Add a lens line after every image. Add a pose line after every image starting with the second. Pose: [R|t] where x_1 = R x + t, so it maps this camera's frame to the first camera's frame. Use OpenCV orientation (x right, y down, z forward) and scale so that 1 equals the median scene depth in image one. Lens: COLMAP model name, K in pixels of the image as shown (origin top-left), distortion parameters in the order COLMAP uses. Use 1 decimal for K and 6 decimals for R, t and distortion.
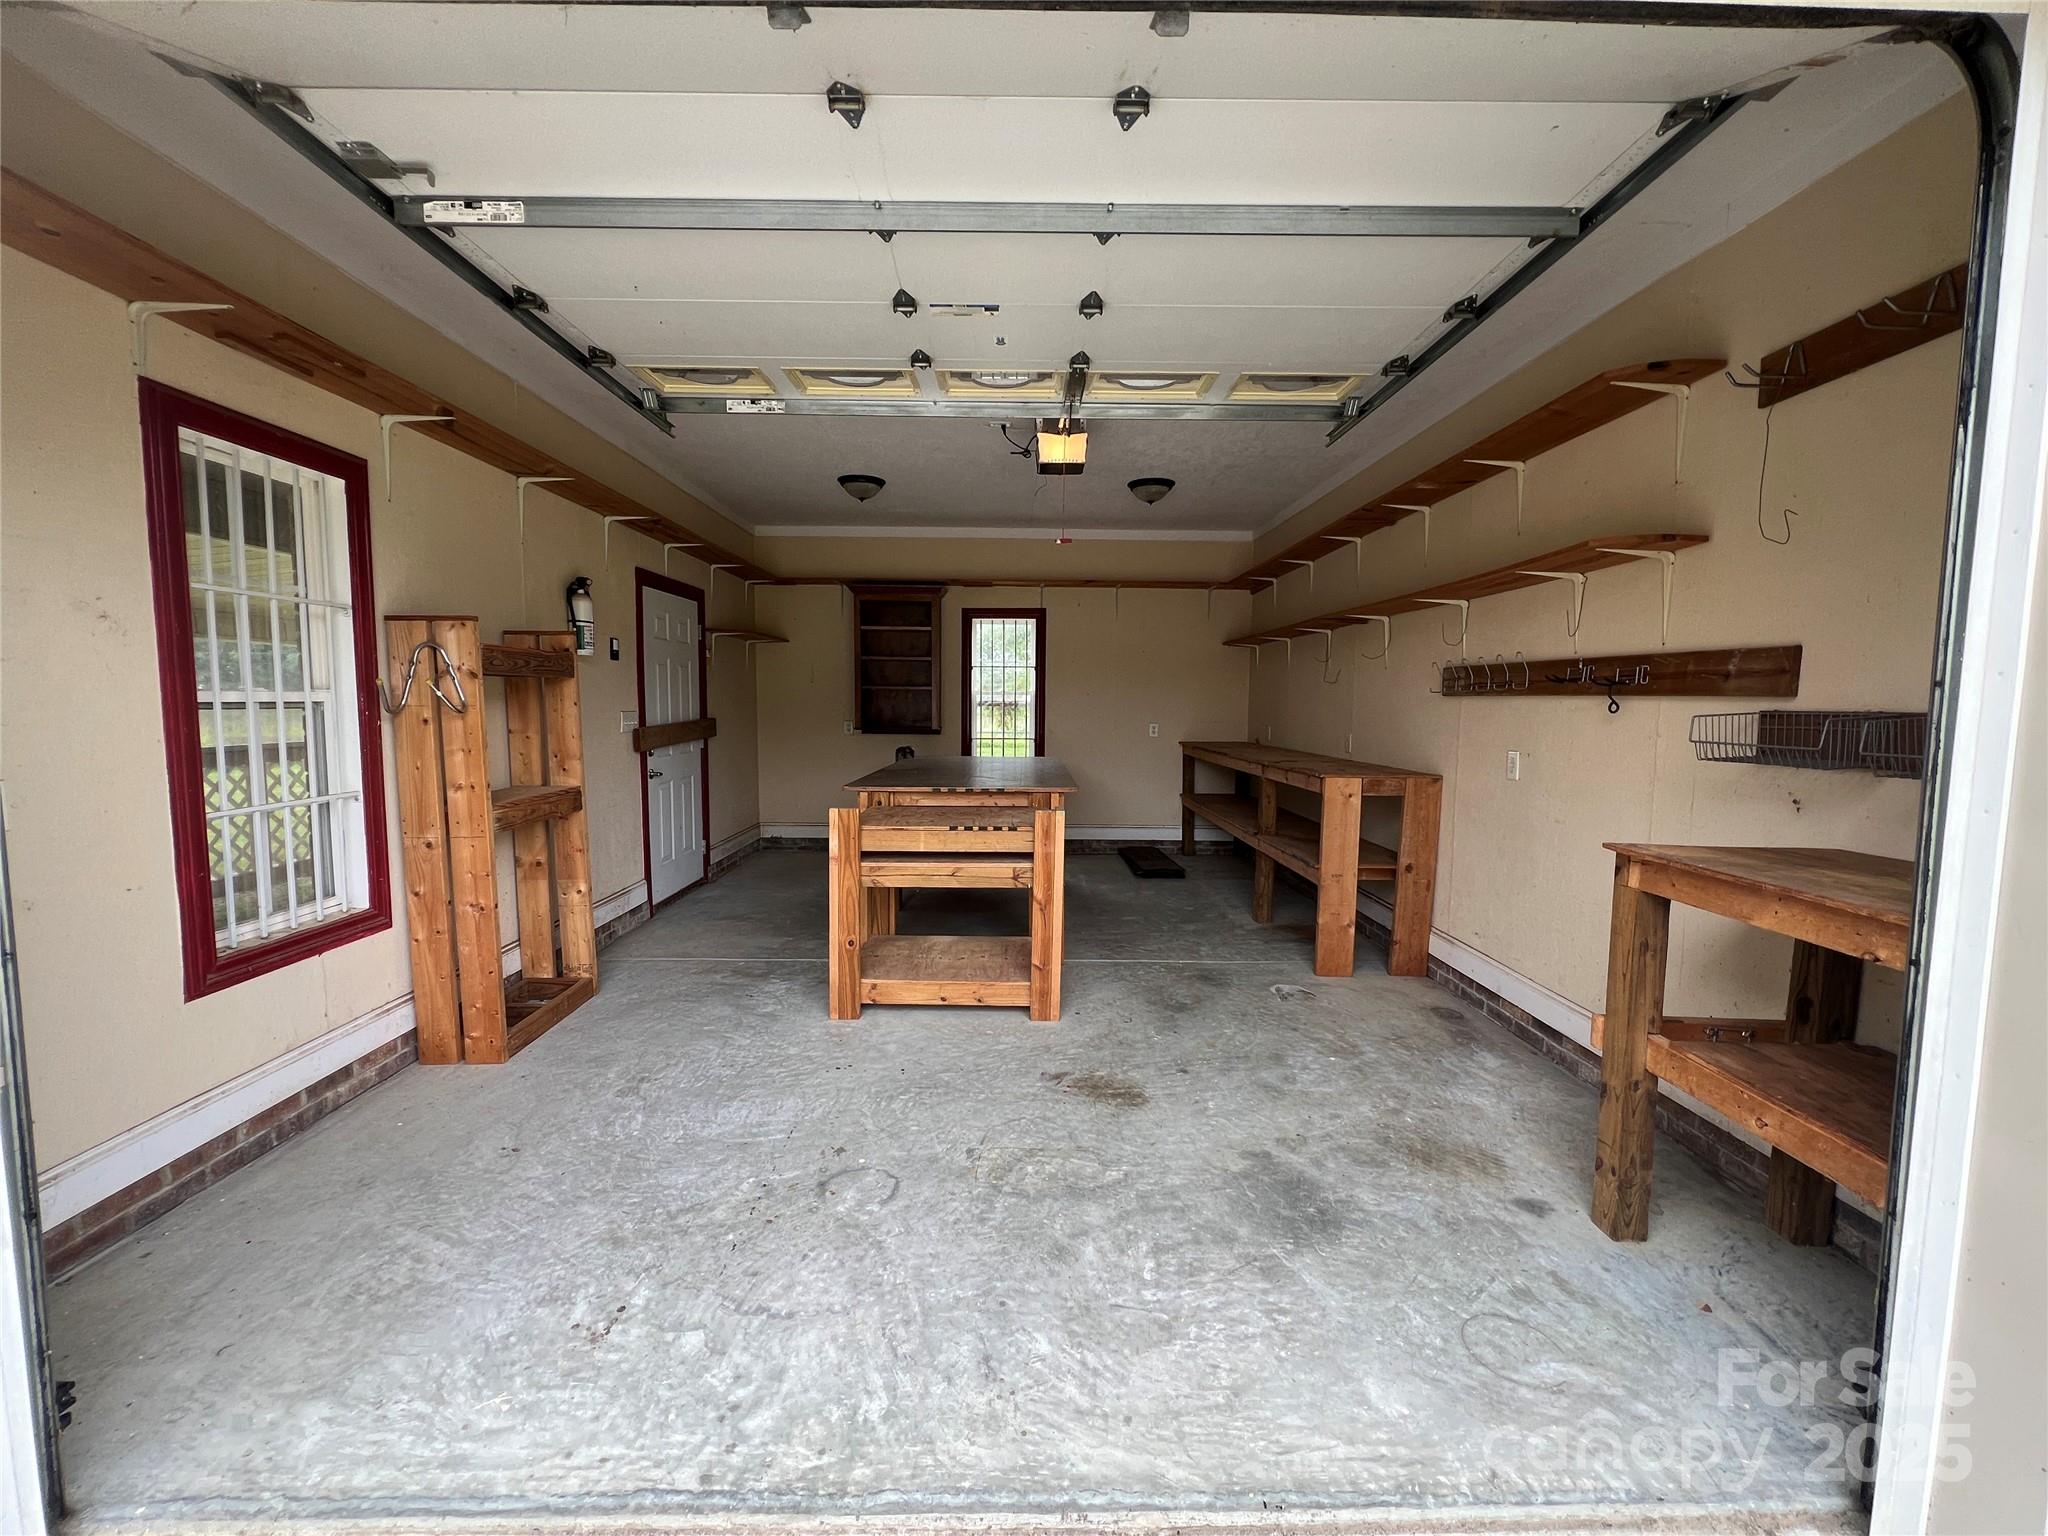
lens RADIAL K [[824.2, 0, 1019.1], [0, 824.2, 769.8], [0, 0, 1]] dist [-0.000223, 0.000014]
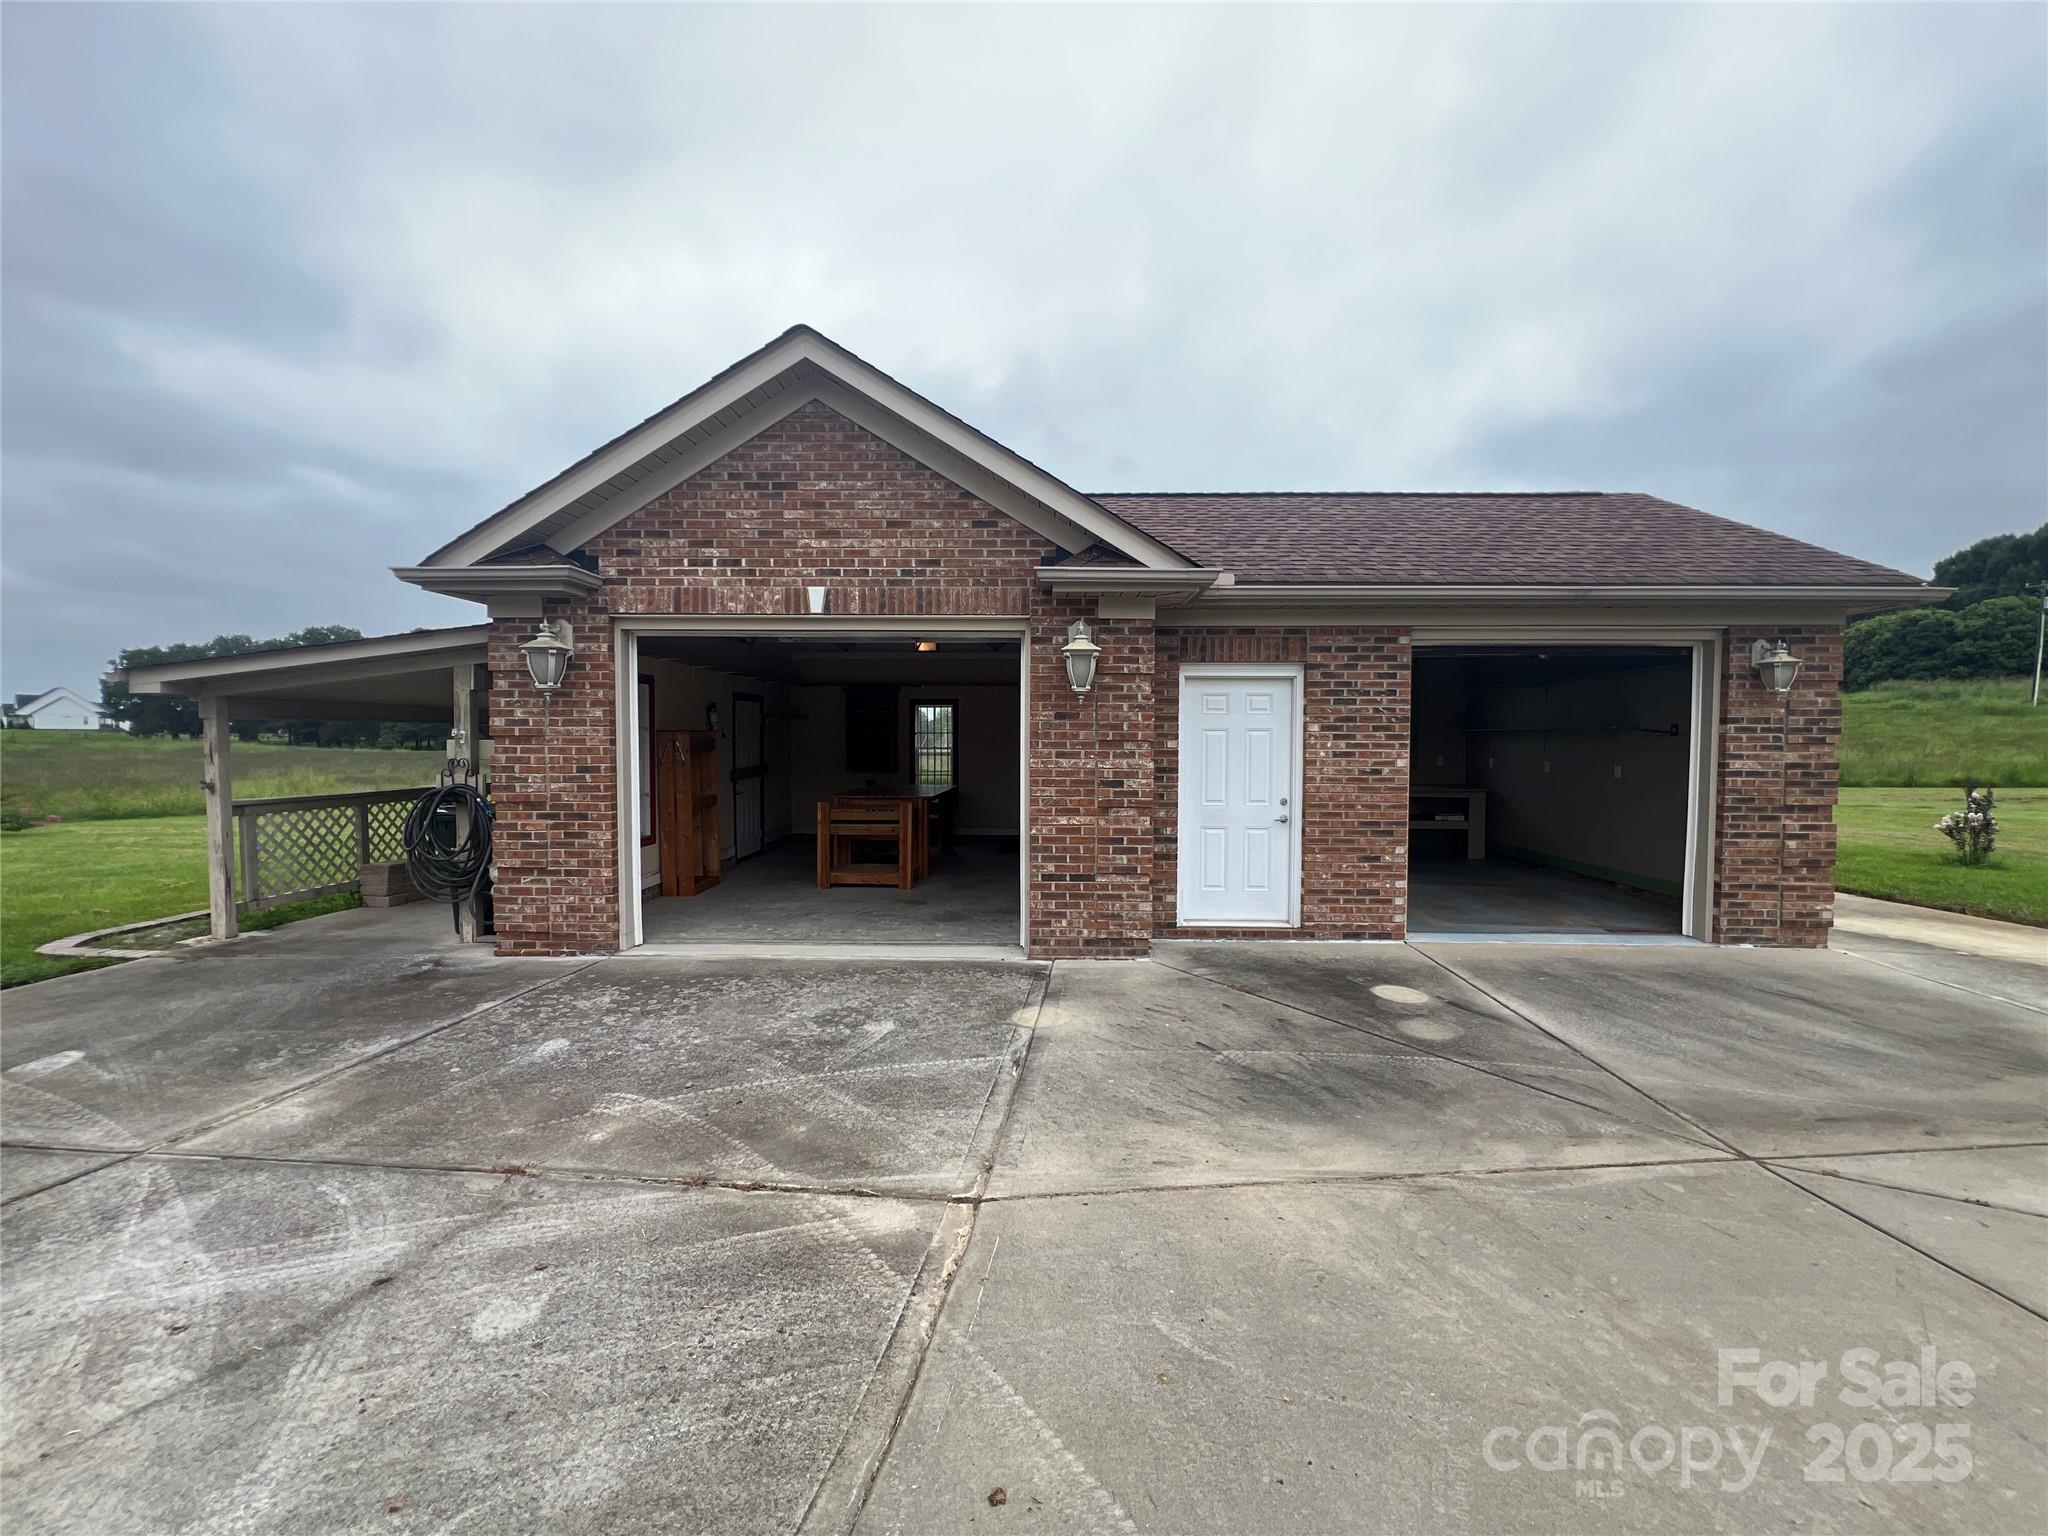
lens RADIAL K [[824.2, 0, 1022.0], [0, 824.2, 772.6], [0, 0, 1]] dist [-0.000223, 0.000014]
pose [[0.999244, -0.000506, -0.038874, 0.318139], [-0.001170, 0.999071, -0.043073, 0.041665], [0.038859, 0.043086, 0.998315, -0.962845]]
